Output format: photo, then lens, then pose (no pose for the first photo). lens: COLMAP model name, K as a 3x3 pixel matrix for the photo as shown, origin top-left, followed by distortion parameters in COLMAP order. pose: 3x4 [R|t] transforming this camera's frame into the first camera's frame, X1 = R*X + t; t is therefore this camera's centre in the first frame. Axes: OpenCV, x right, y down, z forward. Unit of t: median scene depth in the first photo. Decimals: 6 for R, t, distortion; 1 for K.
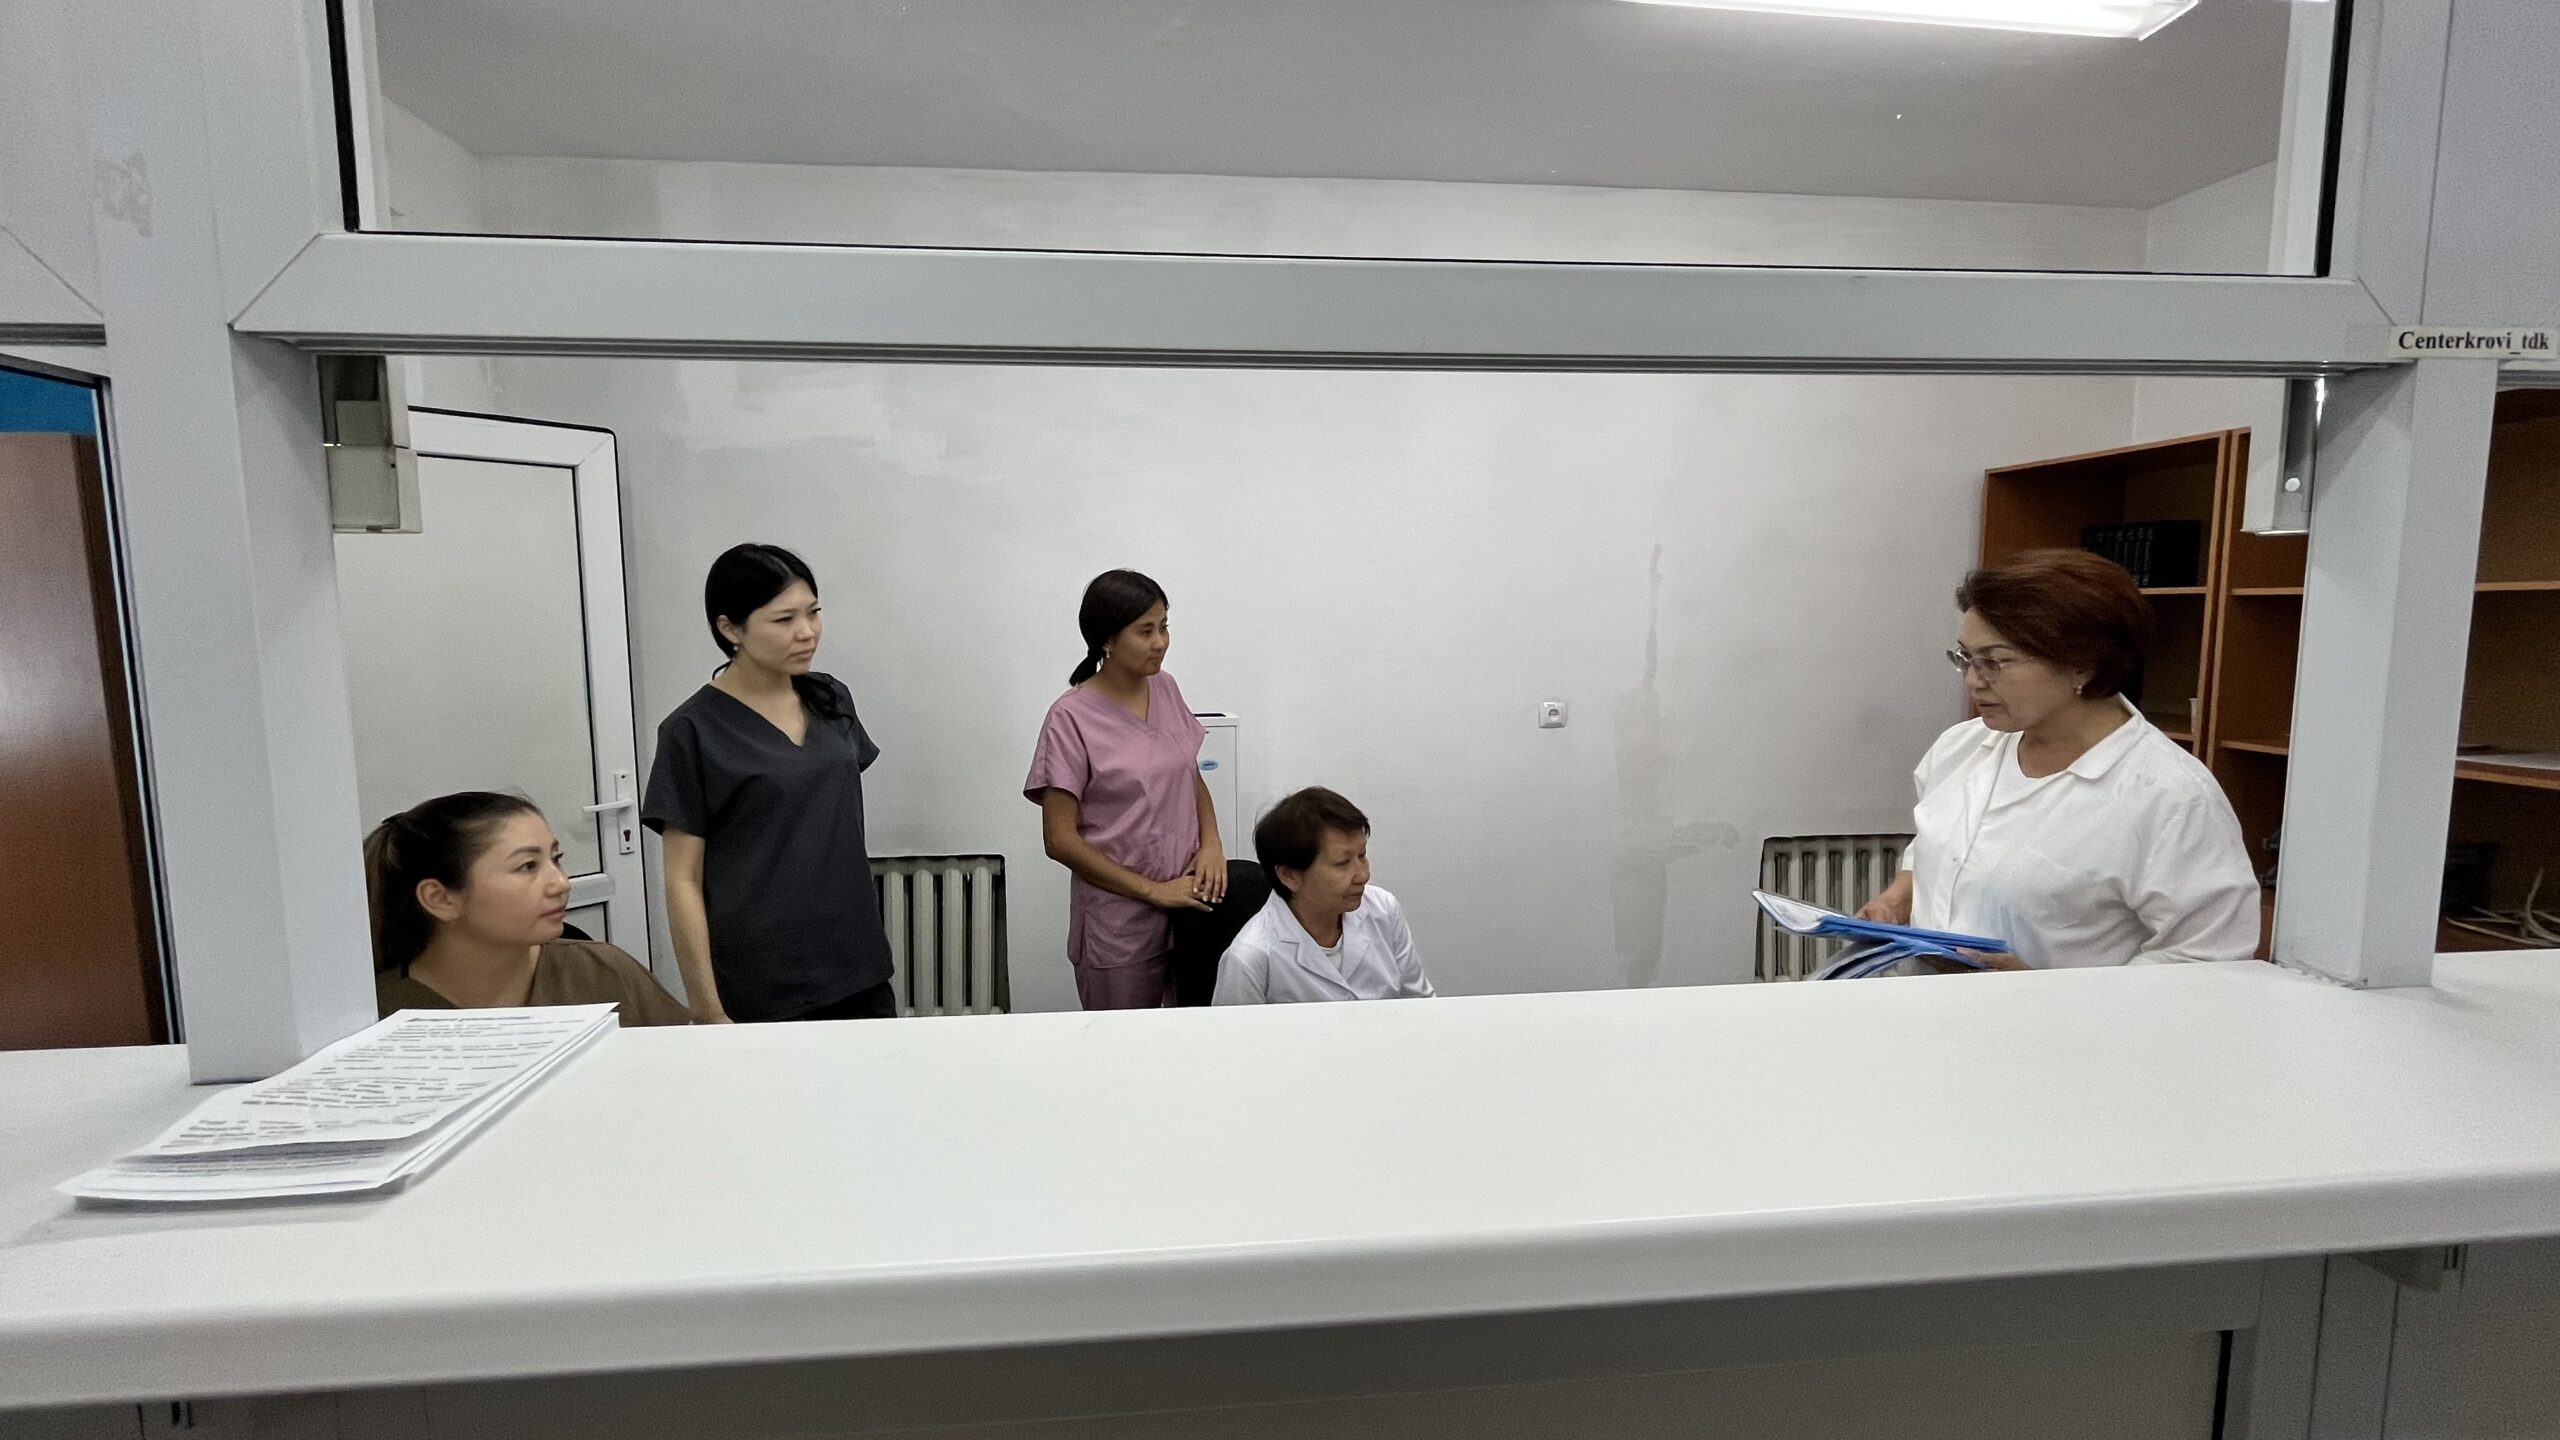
lens RADIAL K [[1045.9, 0, 1274.9], [0, 1045.9, 709.2], [0, 0, 1]] dist [-0.001818, 0.000110]
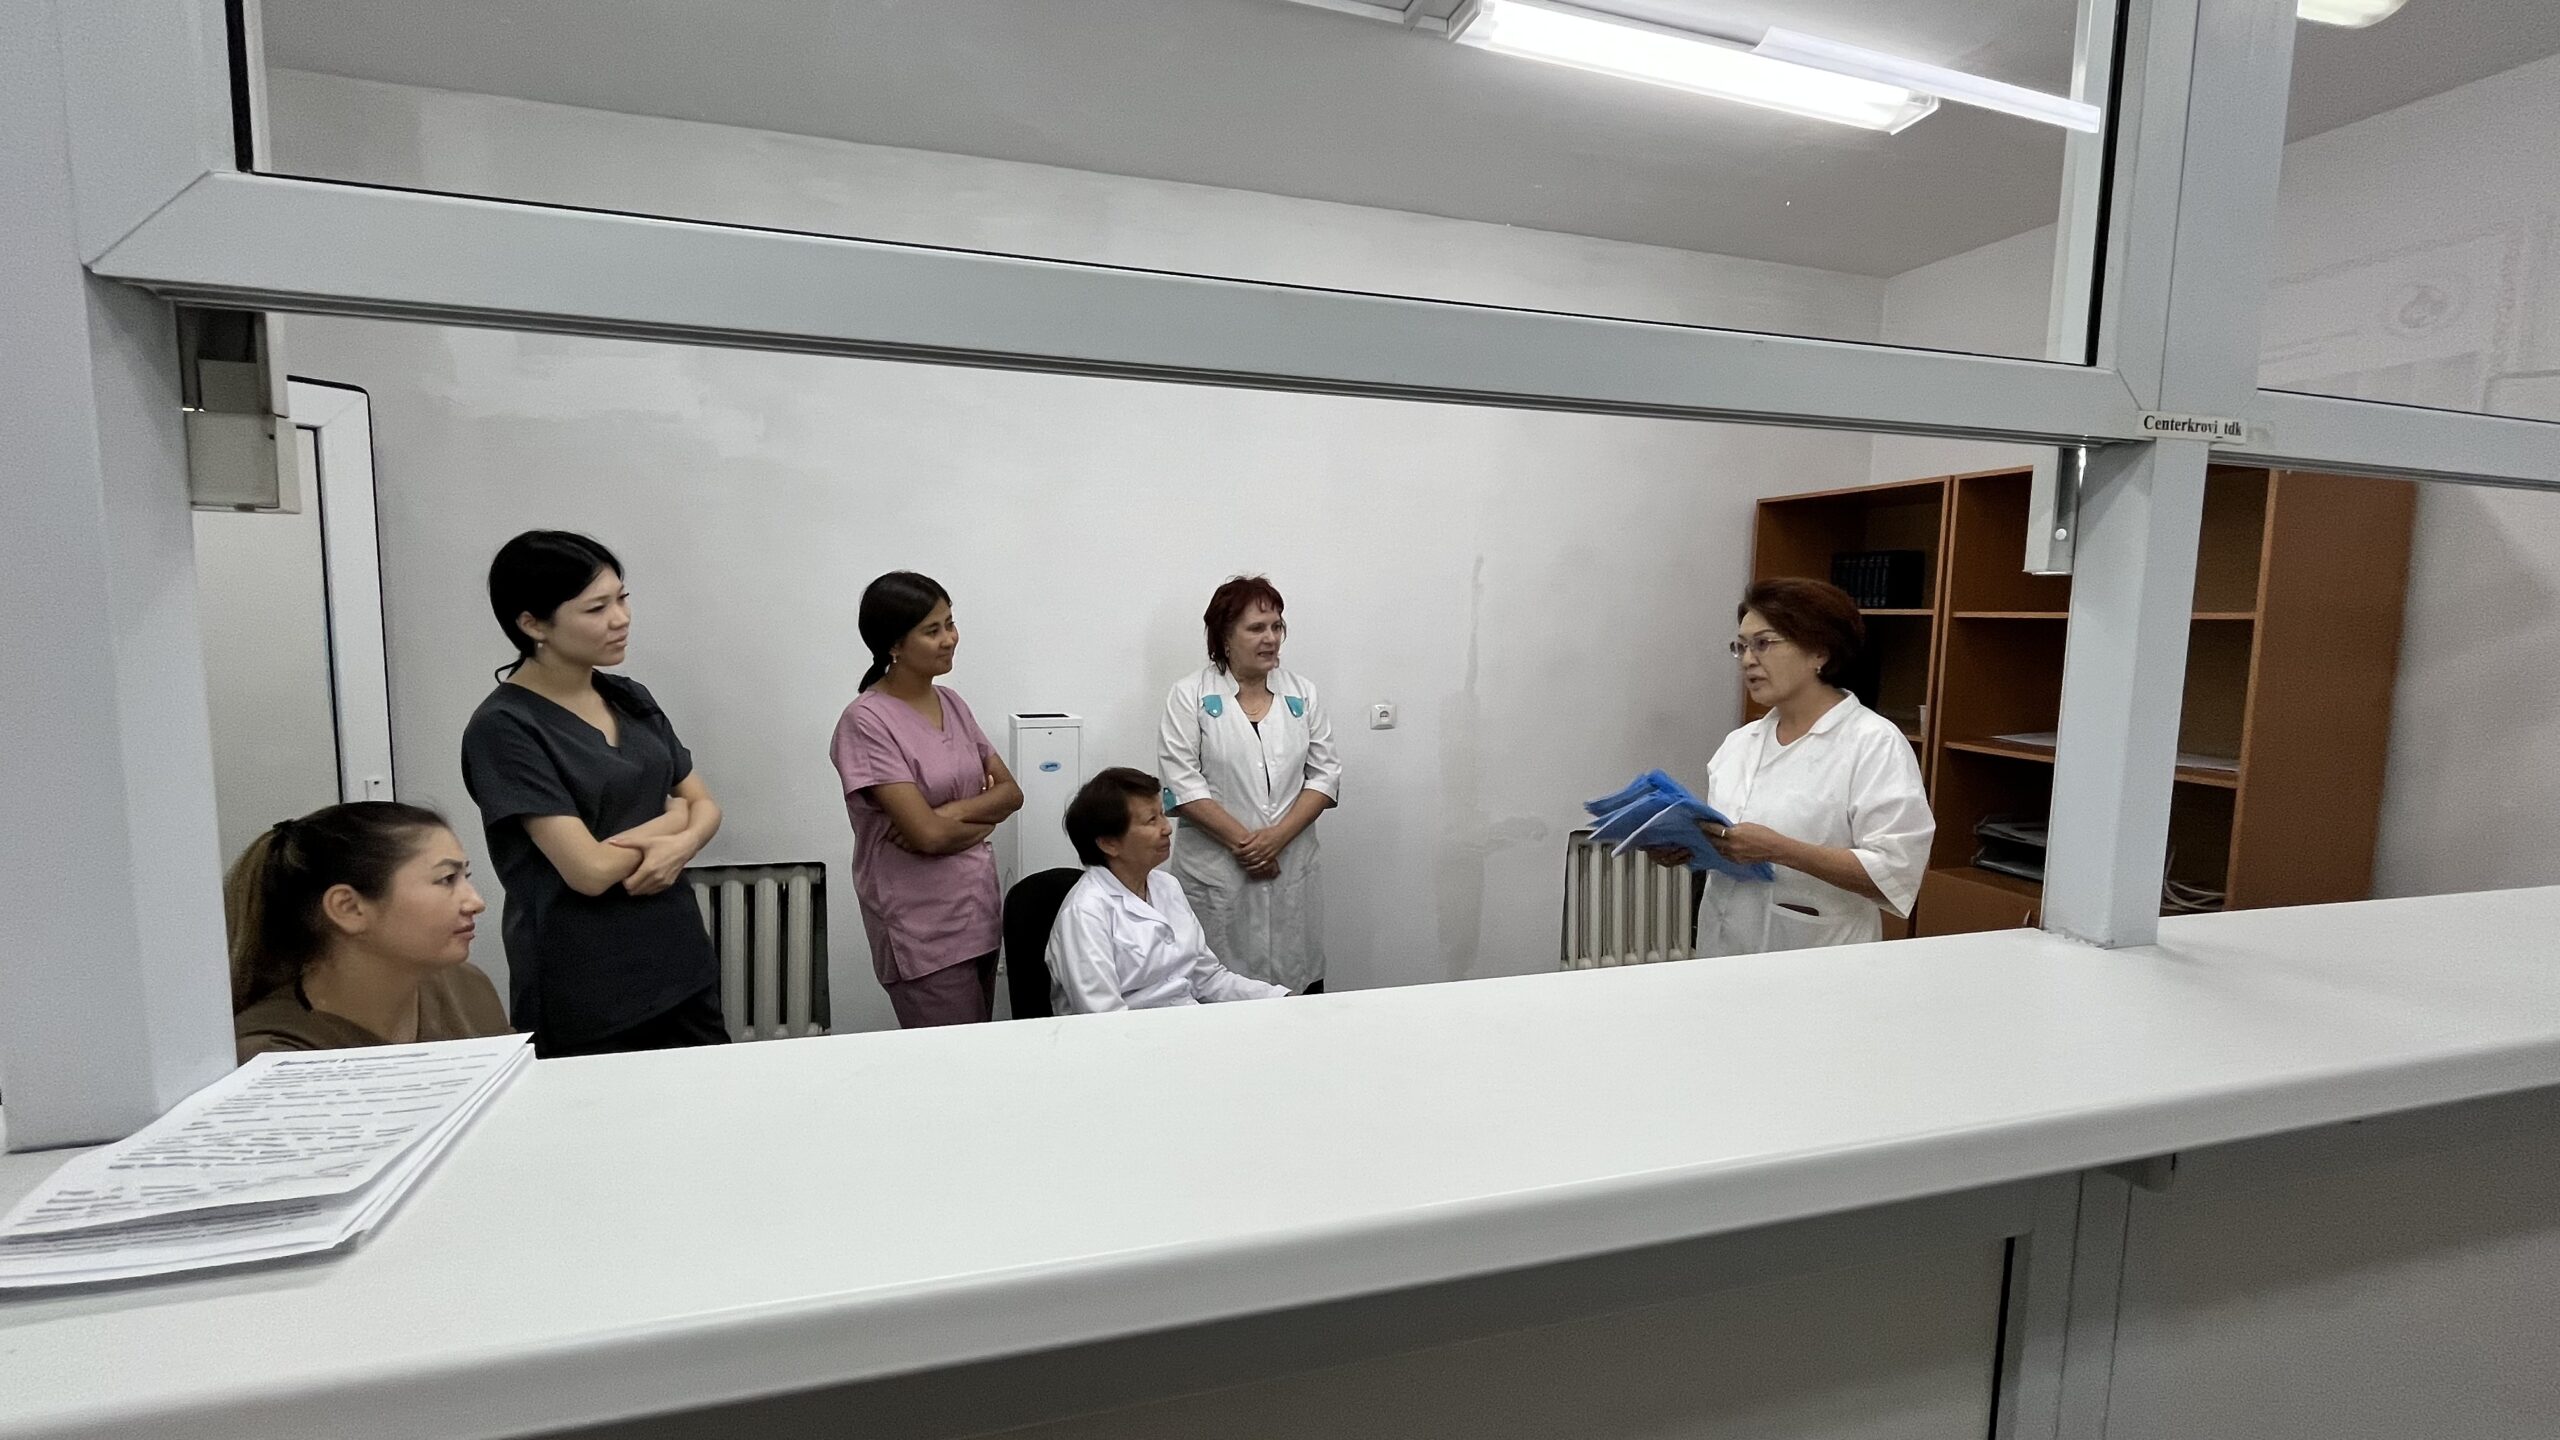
lens RADIAL K [[1045.9, 0, 1274.9], [0, 1045.9, 709.2], [0, 0, 1]] dist [-0.001818, 0.000110]
pose [[0.982569, 0.005849, 0.185807, -0.147622], [-0.005991, 0.999982, 0.000205, -0.007107], [-0.185803, -0.001315, 0.982586, -0.021885]]
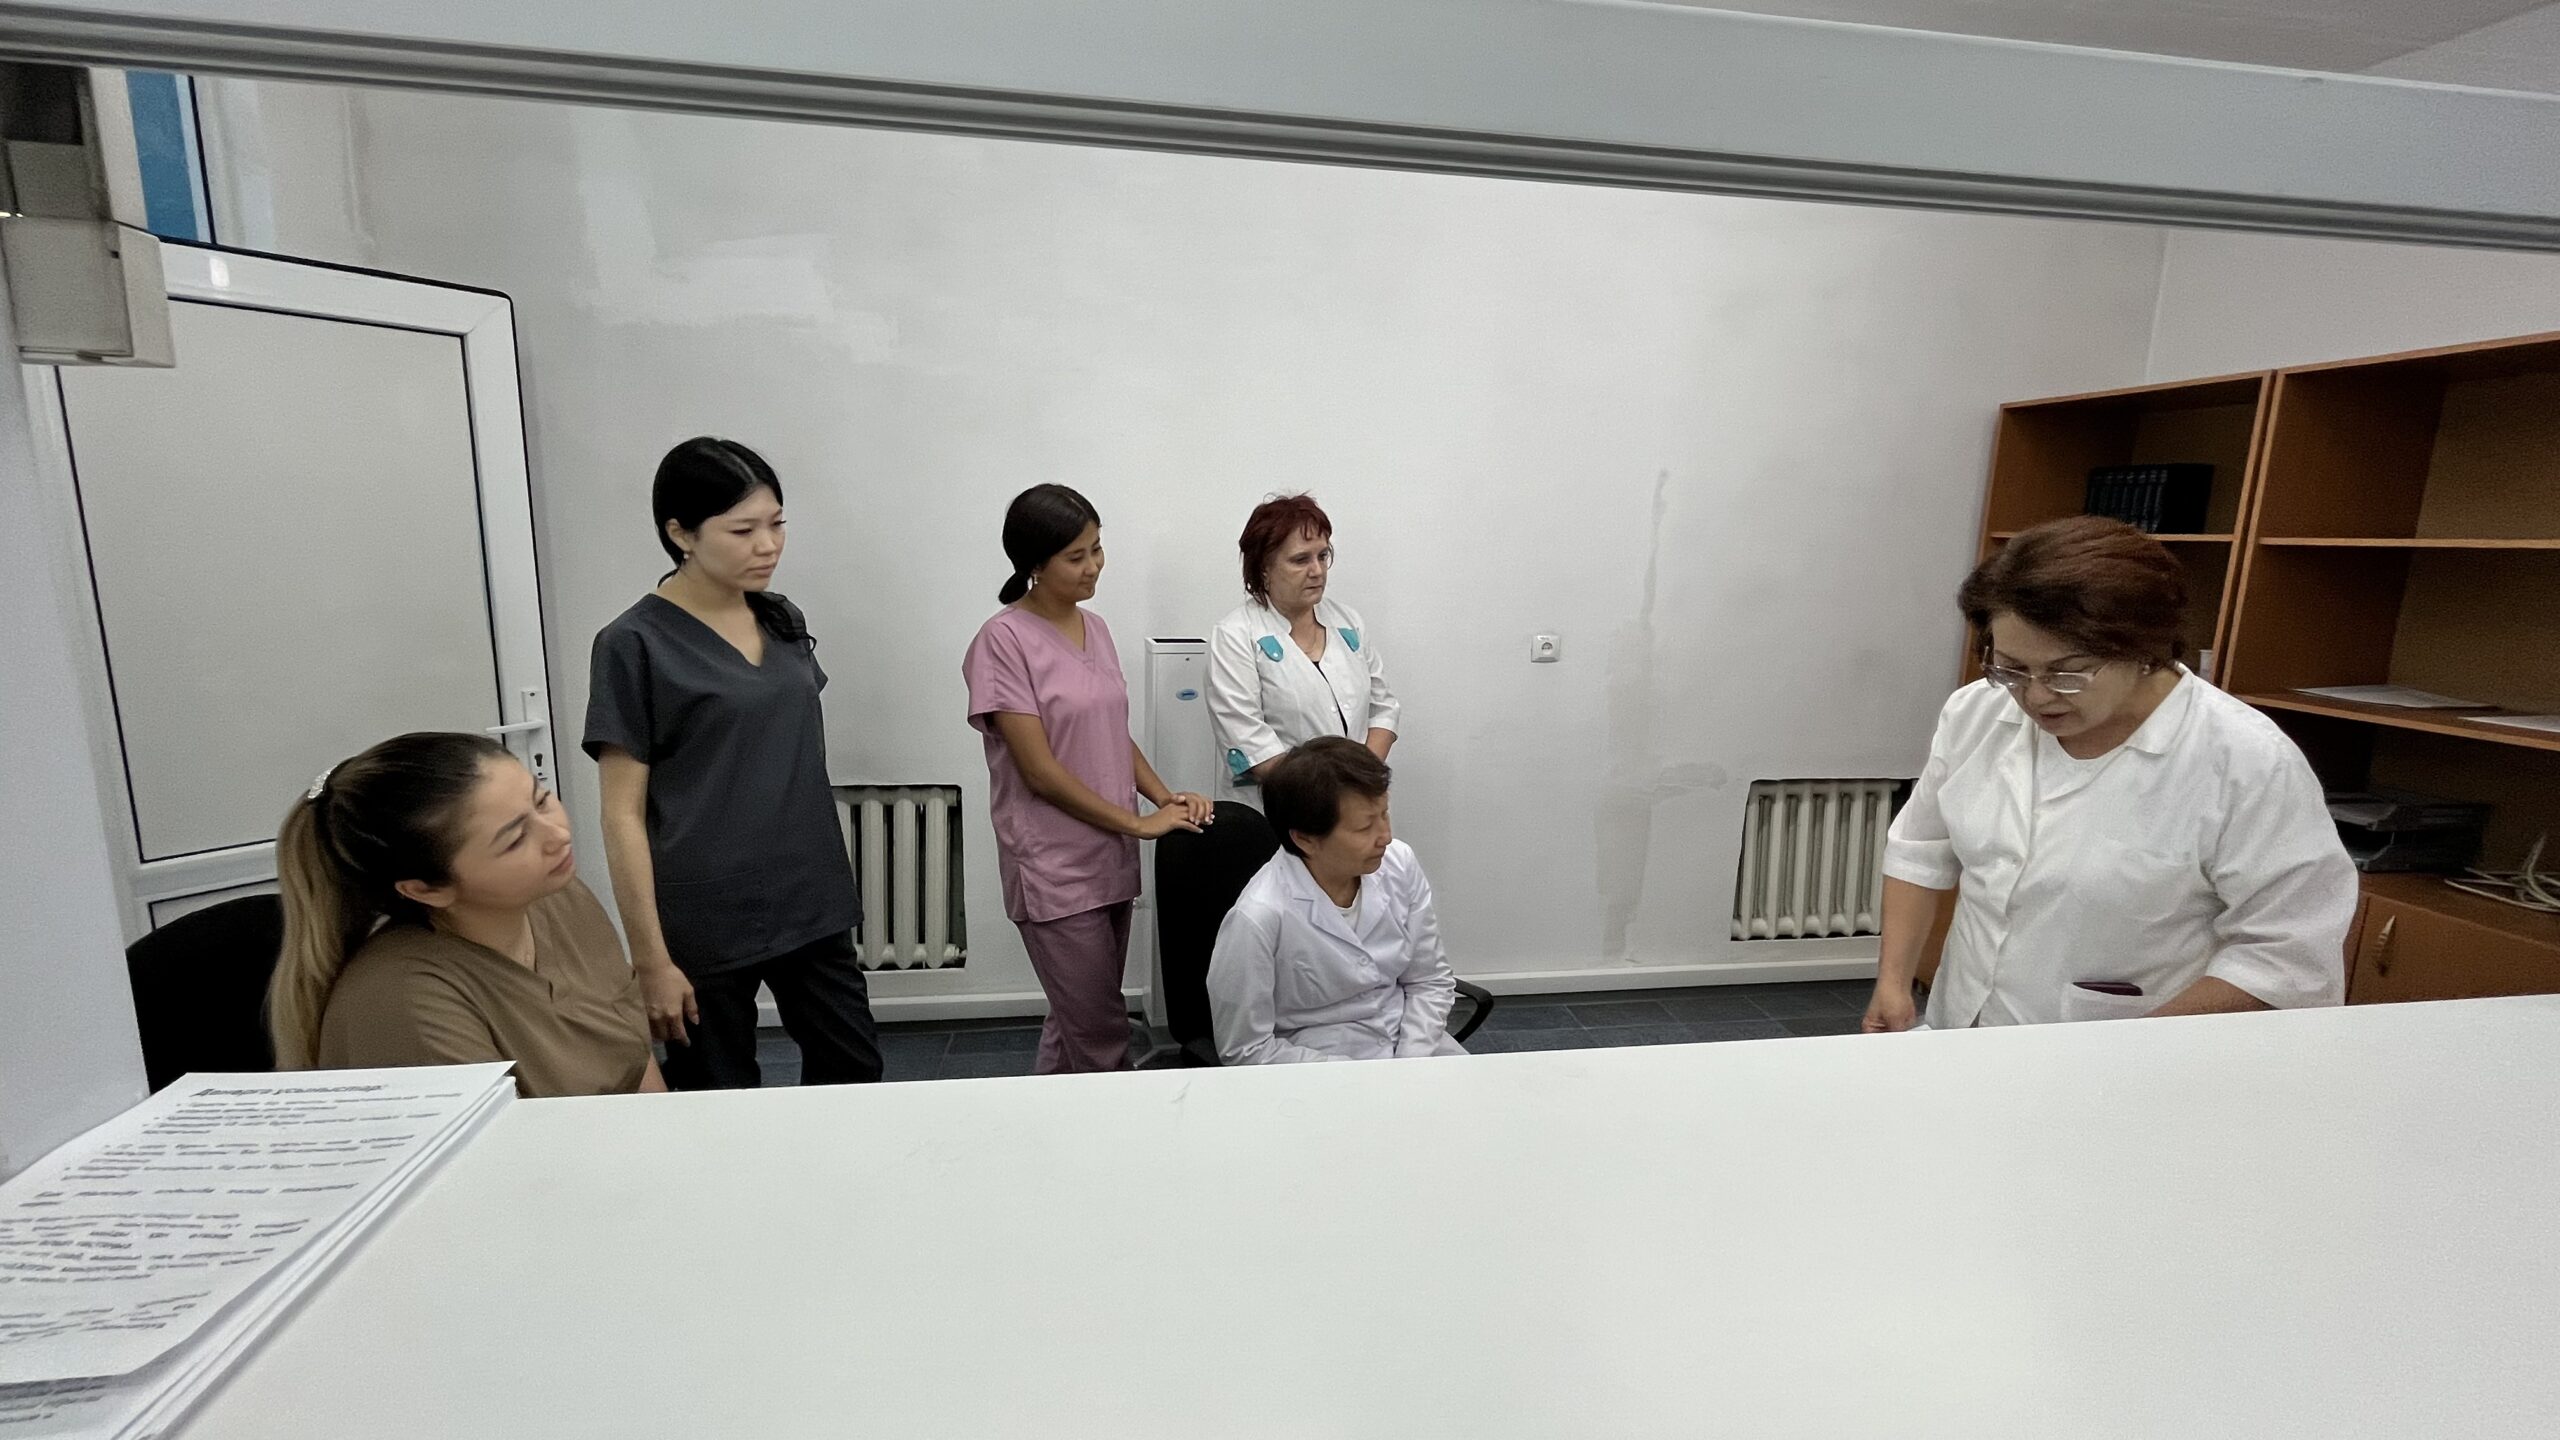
lens RADIAL K [[1045.9, 0, 1274.9], [0, 1045.9, 709.2], [0, 0, 1]] dist [-0.001818, 0.000110]
pose [[0.998065, 0.021486, 0.058343, -0.149884], [-0.025862, 0.996823, 0.075329, -0.021344], [-0.056539, -0.076692, 0.995451, 0.265196]]
